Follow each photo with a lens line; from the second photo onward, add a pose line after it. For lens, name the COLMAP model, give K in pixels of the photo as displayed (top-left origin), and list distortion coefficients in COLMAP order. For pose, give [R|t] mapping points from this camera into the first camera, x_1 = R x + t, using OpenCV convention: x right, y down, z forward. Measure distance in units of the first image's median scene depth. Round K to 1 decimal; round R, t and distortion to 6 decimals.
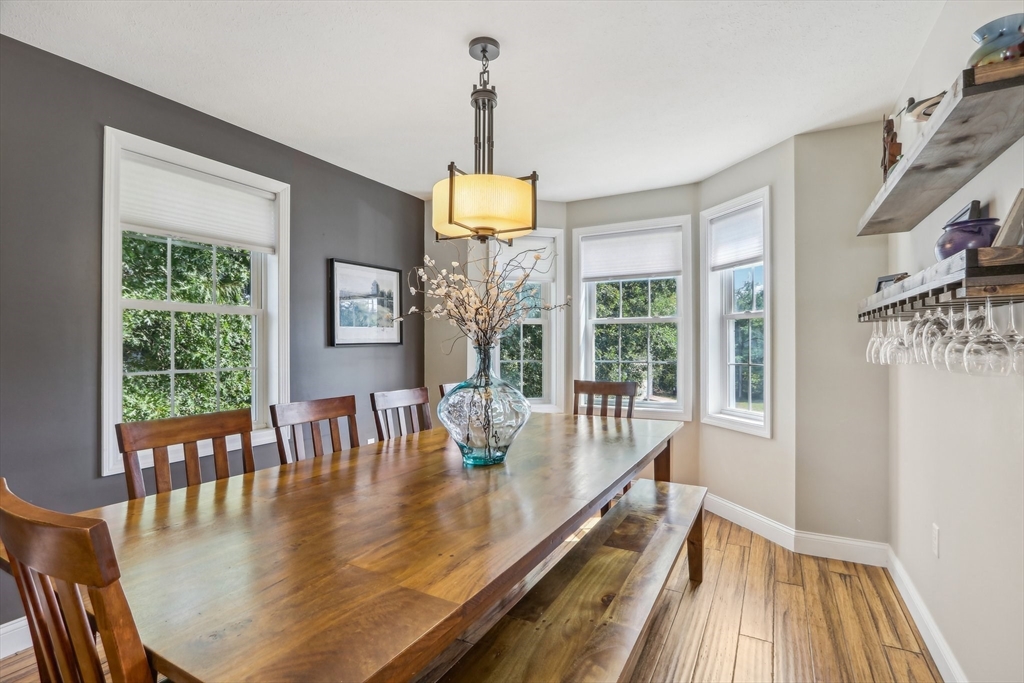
lens RADIAL K [[502.9, 0, 507.6], [0, 502.9, 338.5], [0, 0, 1]] dist [-0.018707, 0.000556]
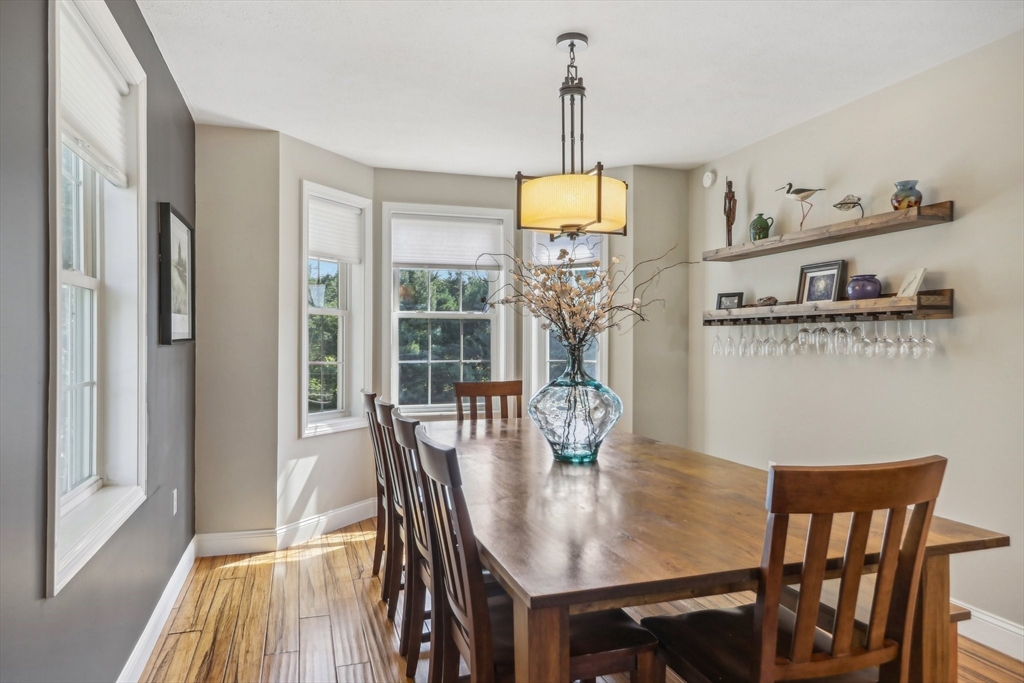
lens RADIAL K [[684.5, 0, 513.7], [0, 684.5, 344.7], [0, 0, 1]] dist [-0.014643, 0.007713]
pose [[0.680298, -0.001477, 0.732935, -0.605912], [-0.008699, 0.999911, 0.010090, 0.003340], [-0.732884, -0.013240, 0.680224, 0.086038]]
